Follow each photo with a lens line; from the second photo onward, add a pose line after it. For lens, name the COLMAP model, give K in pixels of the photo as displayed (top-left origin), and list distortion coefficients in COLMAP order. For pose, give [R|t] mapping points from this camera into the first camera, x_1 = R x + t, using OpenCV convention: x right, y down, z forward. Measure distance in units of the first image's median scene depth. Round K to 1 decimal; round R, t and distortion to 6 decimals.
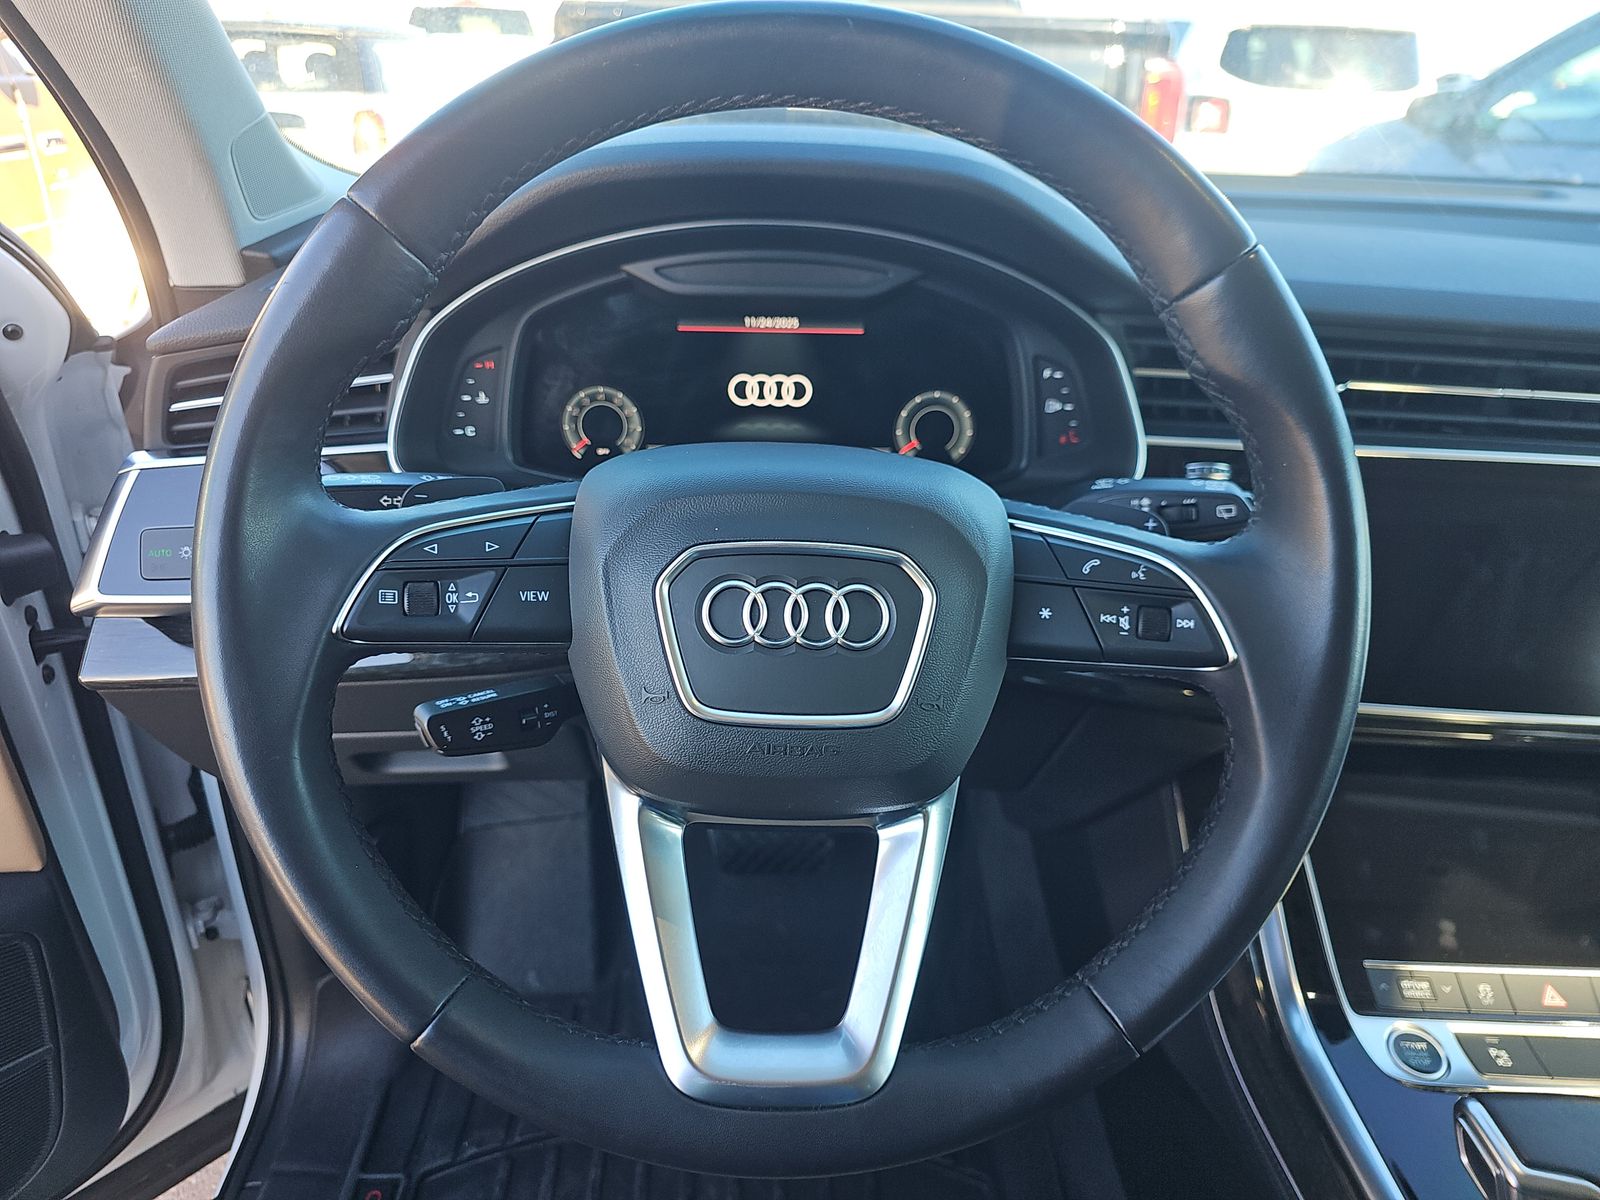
lens RADIAL K [[1072.7, 0, 800.0], [0, 1072.7, 600.0], [0, 0, 1]] dist [0.071766, -0.081284]
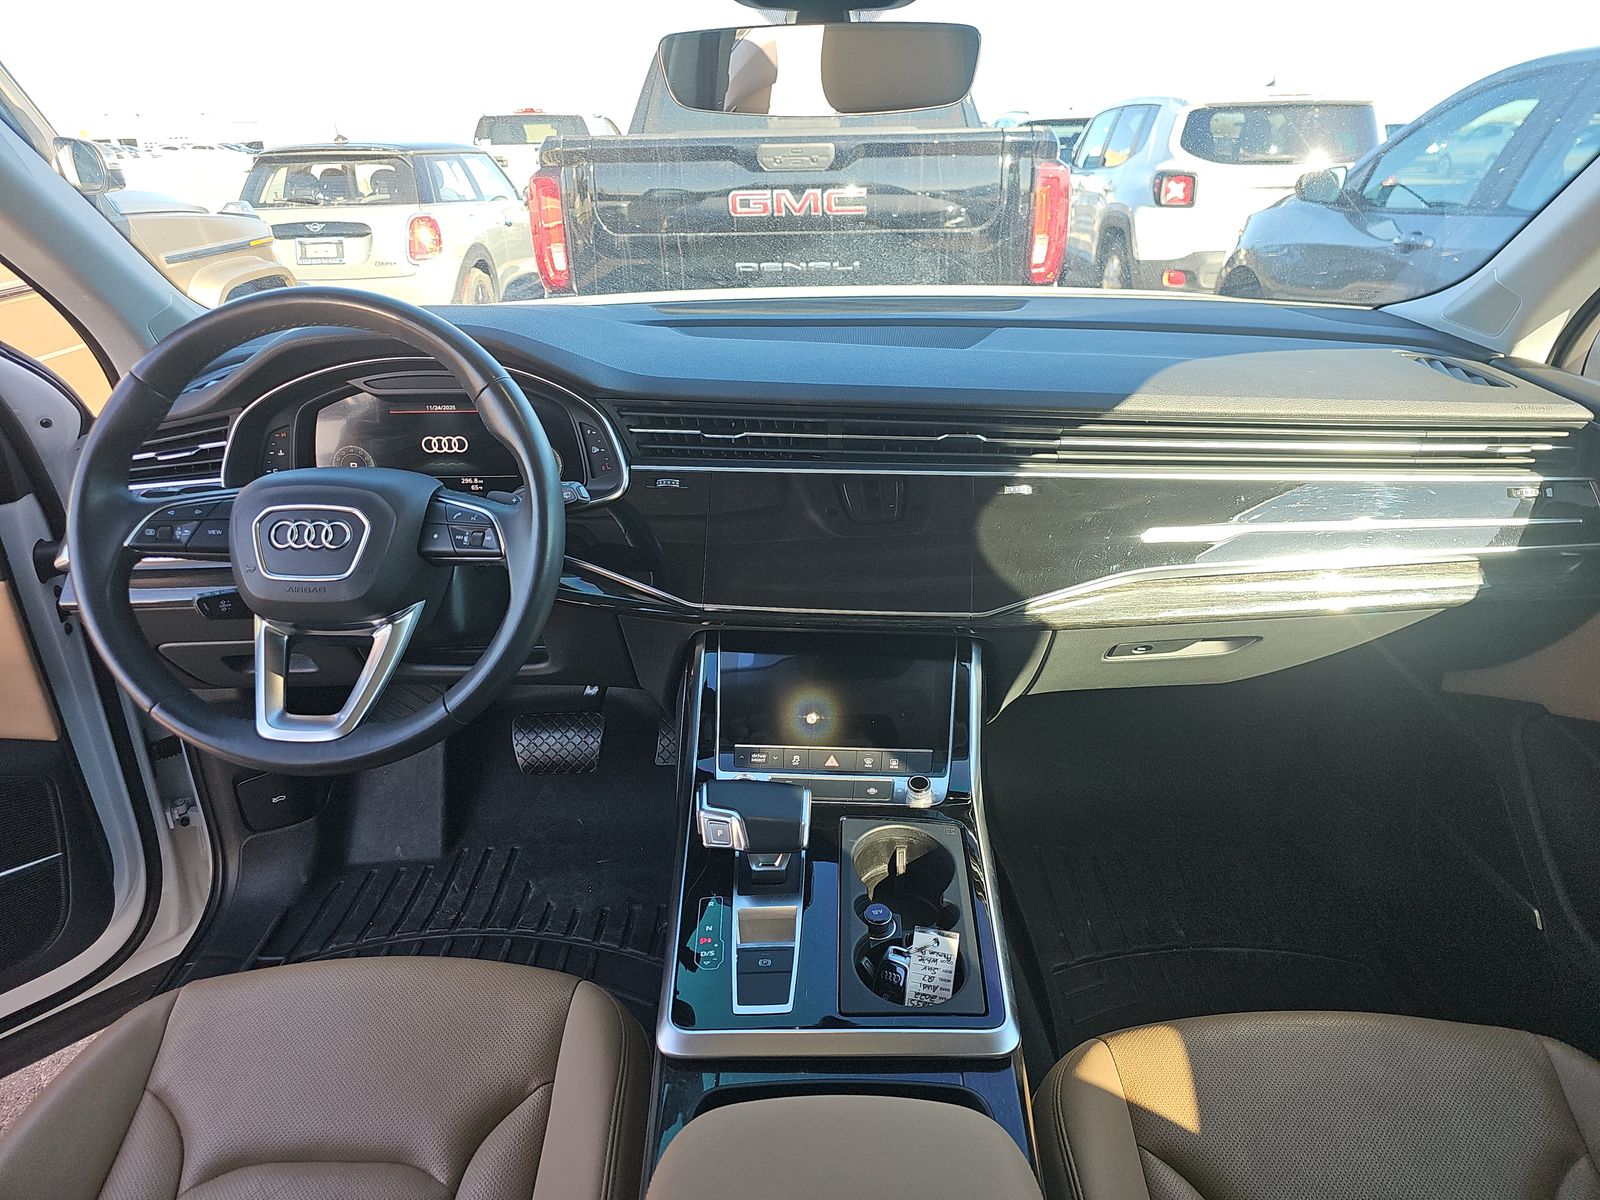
lens RADIAL K [[1054.0, 0, 804.9], [0, 1054.0, 591.5], [0, 0, 1]] dist [0.069010, -0.080720]
pose [[0.997822, -0.020568, -0.062669, 0.680776], [0.016826, 0.998076, -0.059670, 0.164157], [0.063776, 0.058486, 0.996249, -0.704233]]
